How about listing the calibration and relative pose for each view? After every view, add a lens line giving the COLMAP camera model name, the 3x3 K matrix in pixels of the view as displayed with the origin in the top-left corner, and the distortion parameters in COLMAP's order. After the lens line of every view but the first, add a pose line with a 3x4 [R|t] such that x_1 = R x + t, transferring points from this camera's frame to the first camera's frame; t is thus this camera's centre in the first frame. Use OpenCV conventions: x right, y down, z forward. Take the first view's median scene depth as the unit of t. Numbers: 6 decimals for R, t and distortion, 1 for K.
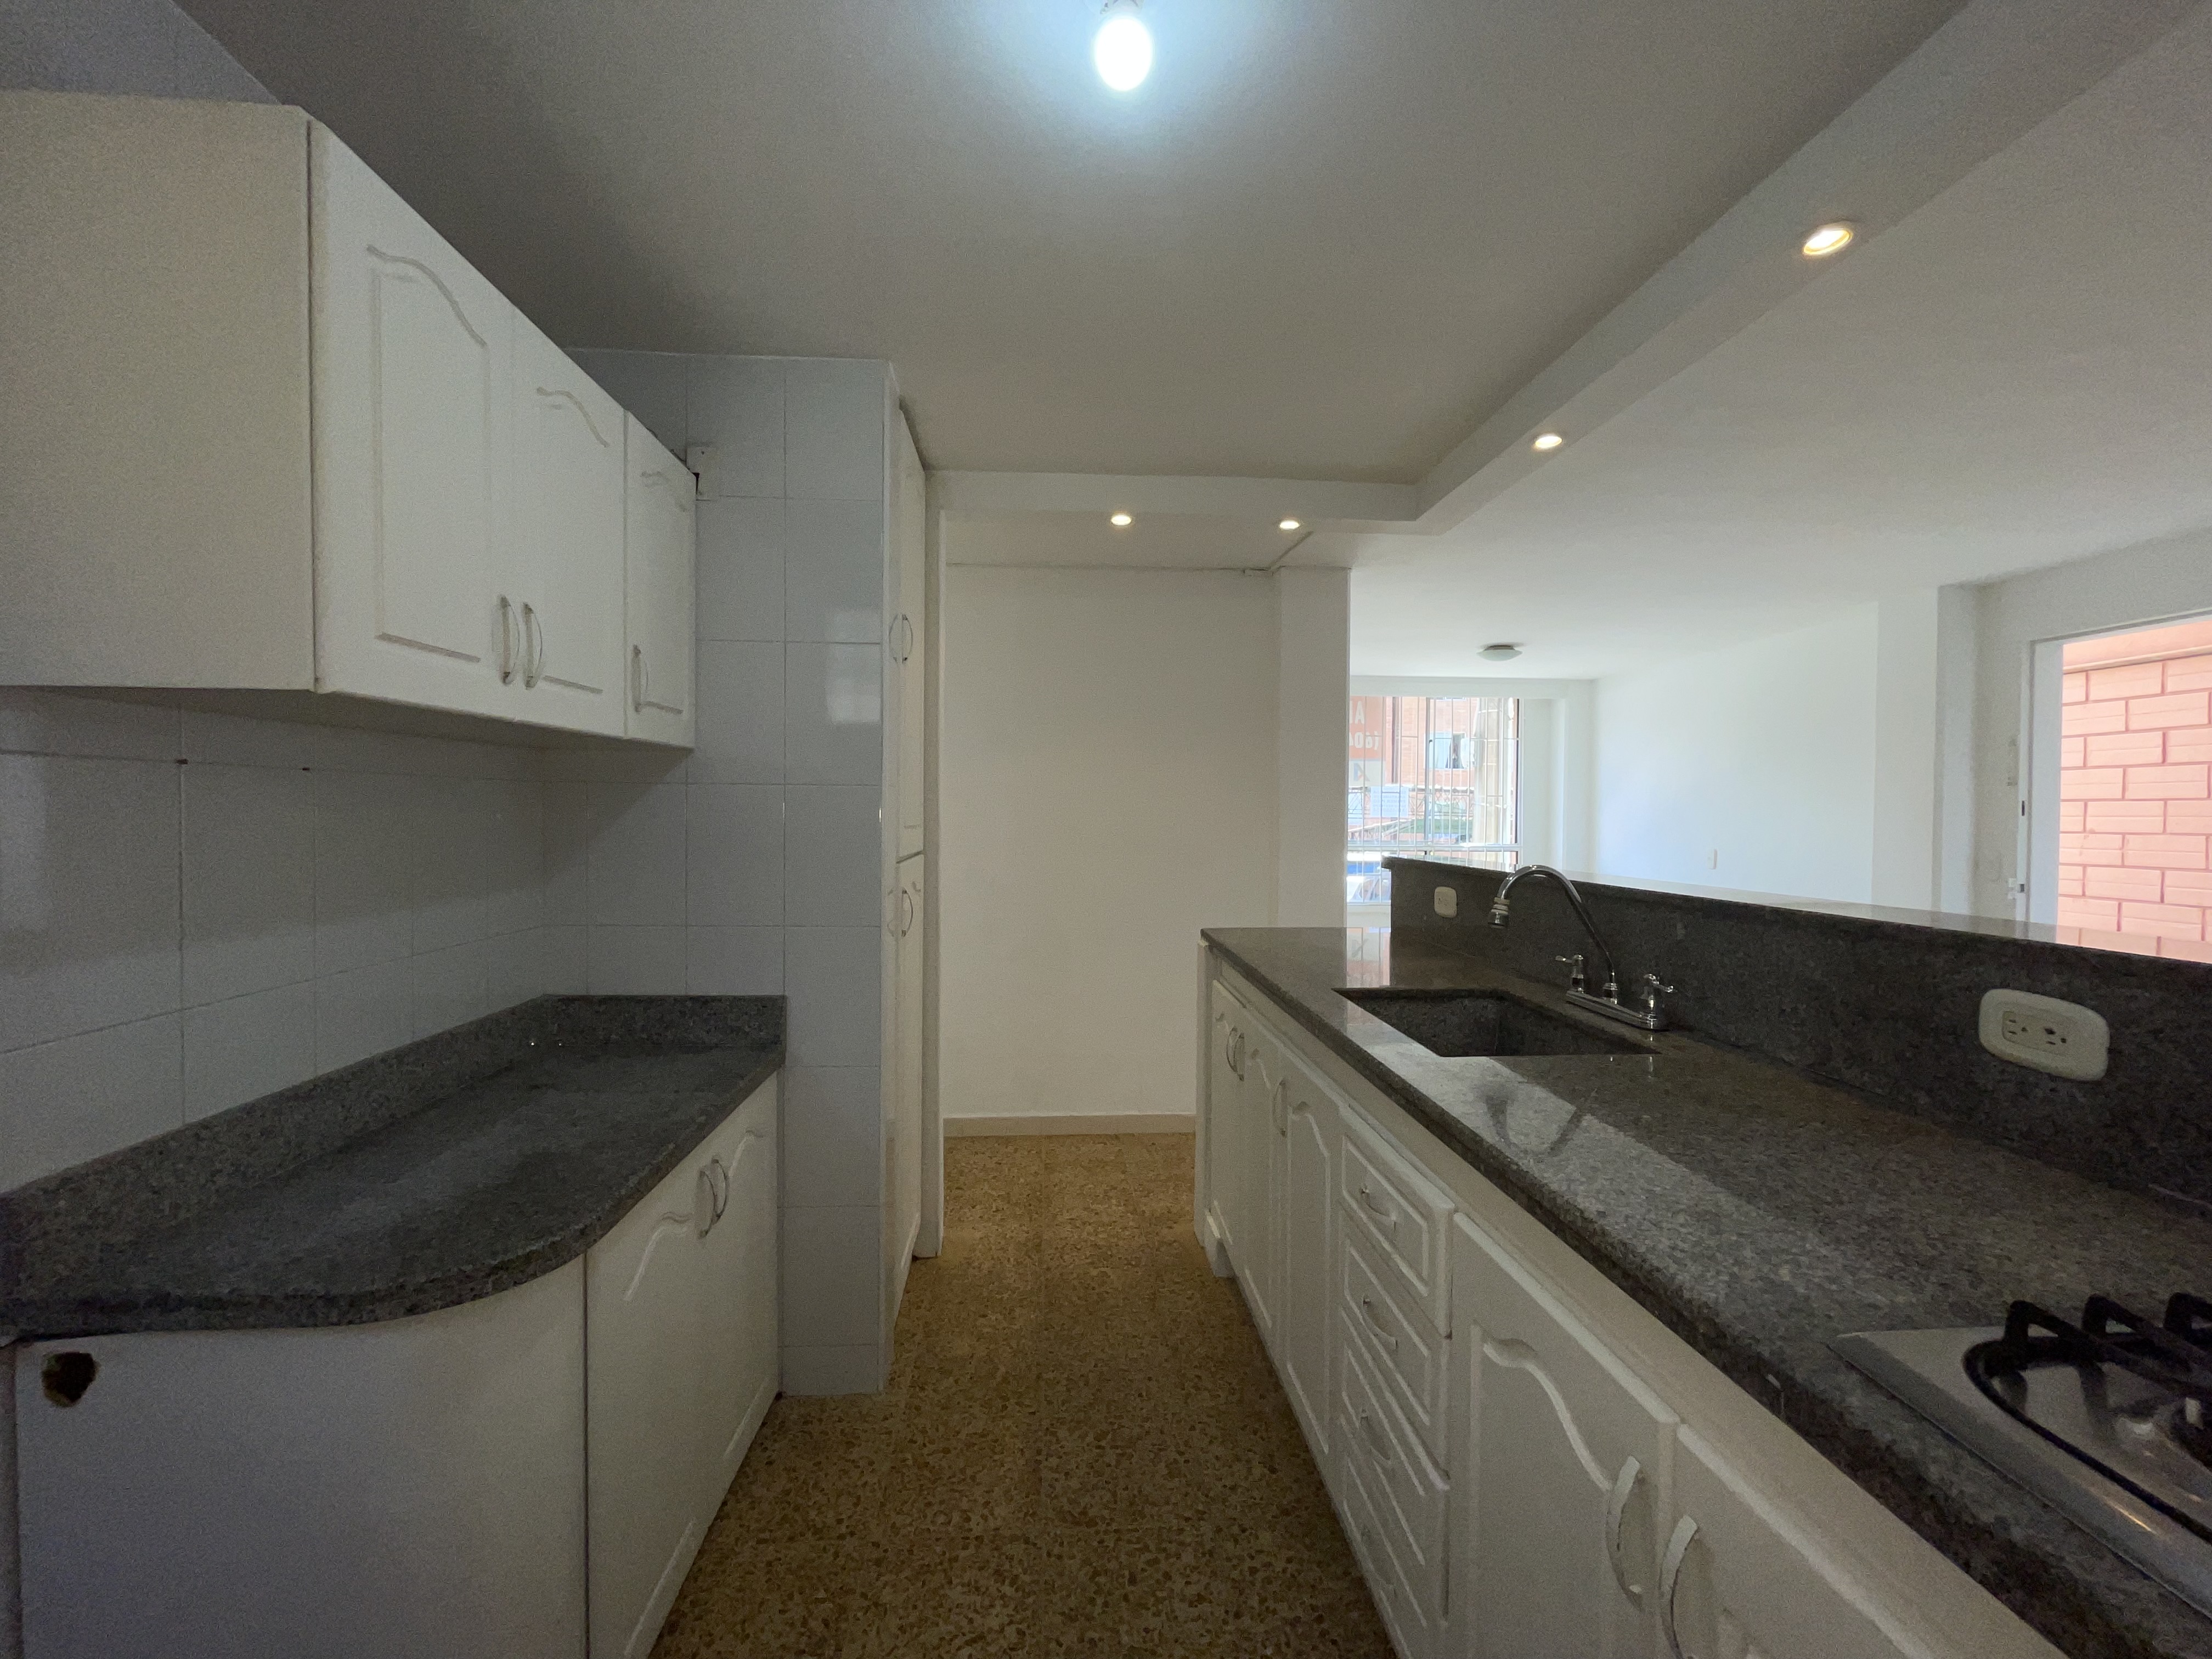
lens RADIAL K [[897.9, 0, 1109.1], [0, 897.9, 826.3], [0, 0, 1]] dist [-0.003416, 0.000273]
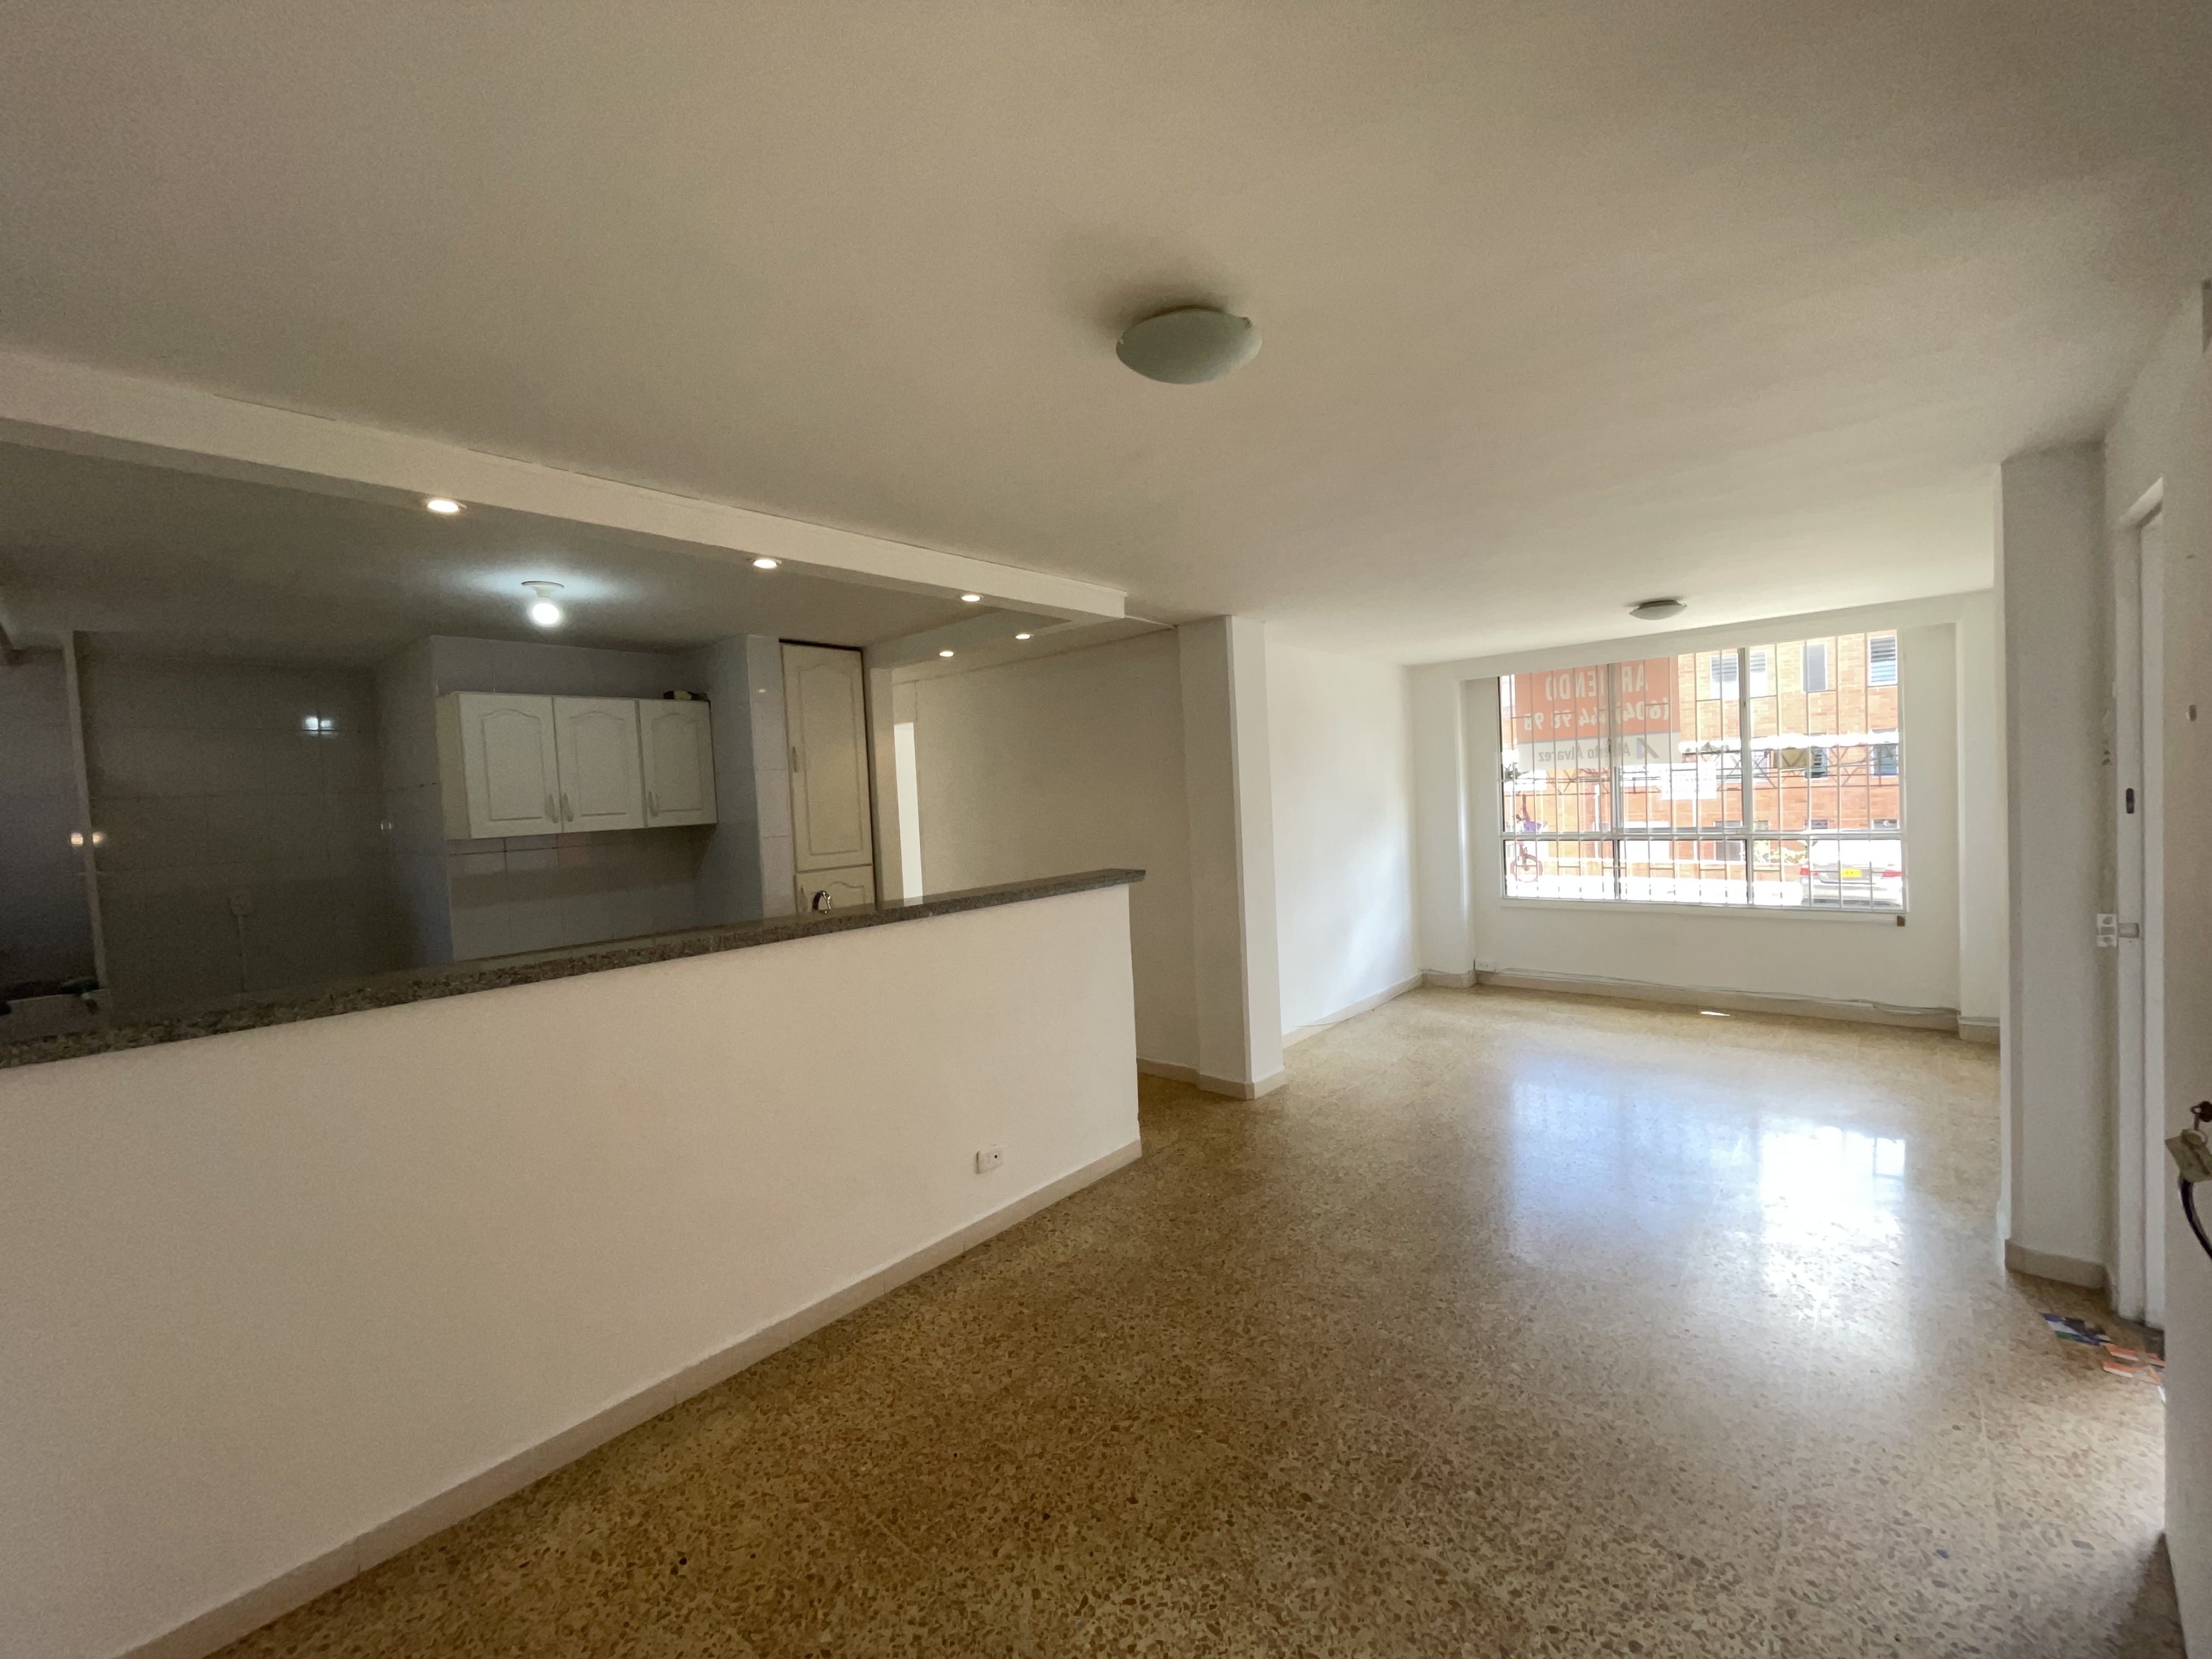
lens RADIAL K [[897.9, 0, 1109.1], [0, 897.9, 825.1], [0, 0, 1]] dist [-0.003416, 0.000273]
pose [[0.698572, -0.015766, -0.715366, 2.356702], [0.041337, 0.998977, 0.018350, -0.106673], [0.714345, -0.042390, 0.698509, 0.167659]]
